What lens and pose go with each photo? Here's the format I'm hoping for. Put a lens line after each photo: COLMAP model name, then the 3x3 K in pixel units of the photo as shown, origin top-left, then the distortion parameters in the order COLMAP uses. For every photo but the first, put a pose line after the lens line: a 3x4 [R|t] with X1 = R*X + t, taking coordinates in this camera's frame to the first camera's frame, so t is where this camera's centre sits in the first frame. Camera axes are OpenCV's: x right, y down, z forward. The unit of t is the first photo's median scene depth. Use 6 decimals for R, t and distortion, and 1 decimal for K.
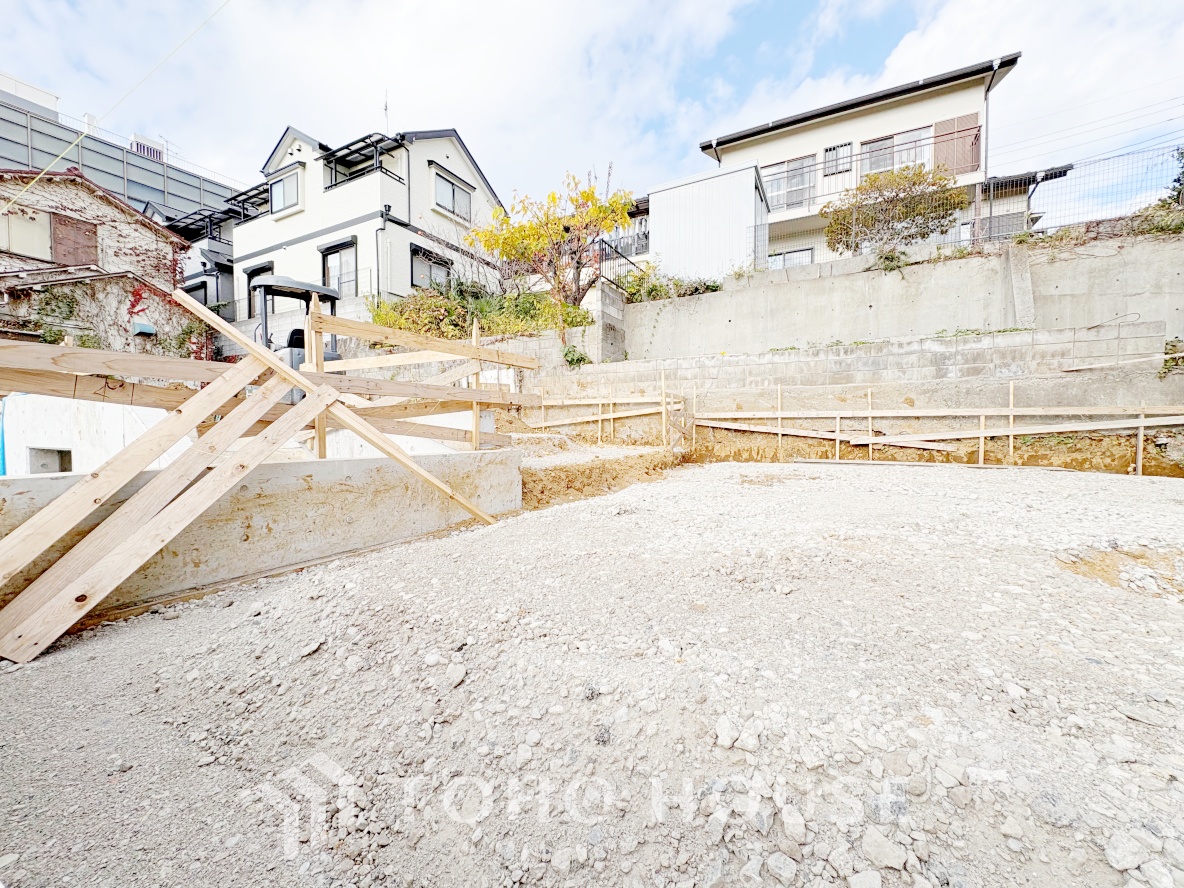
lens RADIAL K [[468.2, 0, 592.4], [0, 468.2, 444.4], [0, 0, 1]] dist [-0.001254, 0.000204]
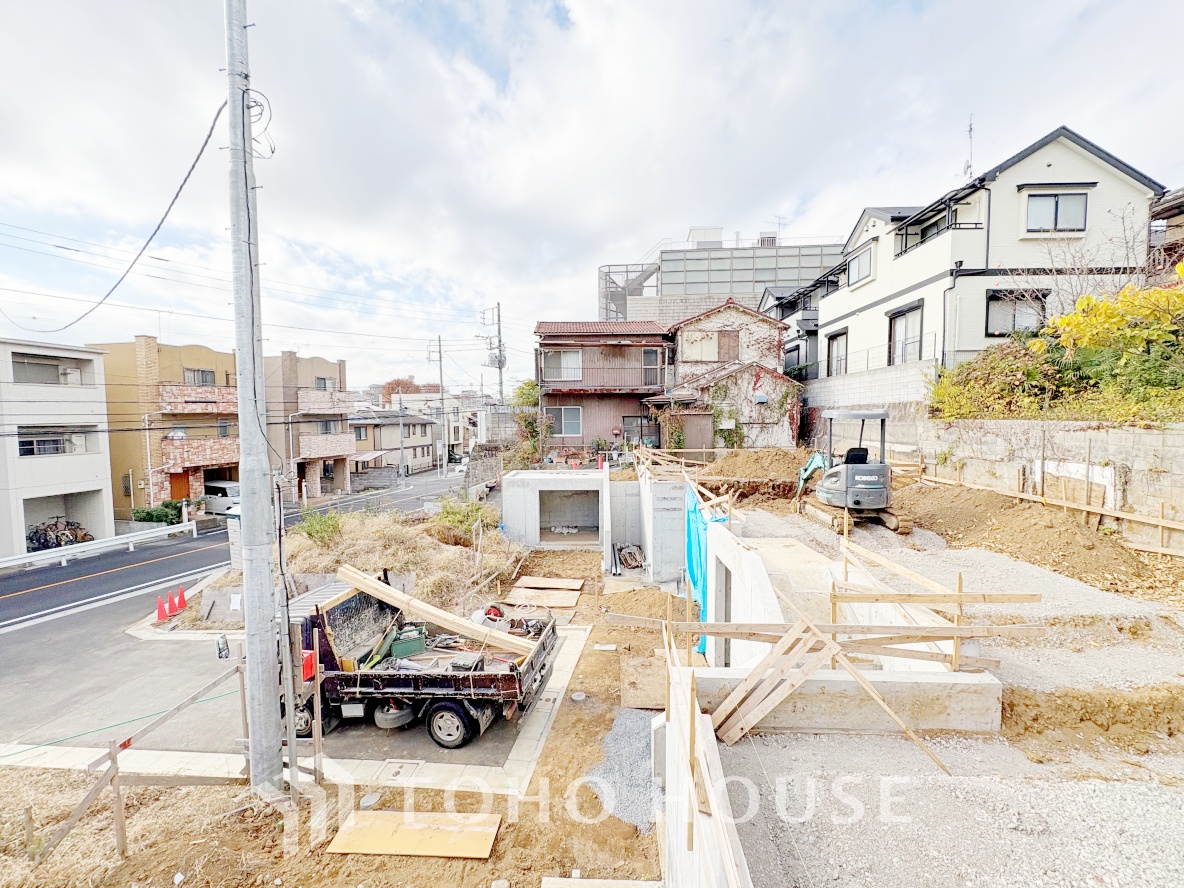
lens RADIAL K [[468.2, 0, 592.6], [0, 468.2, 444.6], [0, 0, 1]] dist [-0.001254, 0.000204]
pose [[0.451971, 0.048215, -0.890729, 0.140596], [-0.022549, 0.998837, 0.042624, -0.215118], [0.891748, 0.000820, 0.452532, -0.161665]]
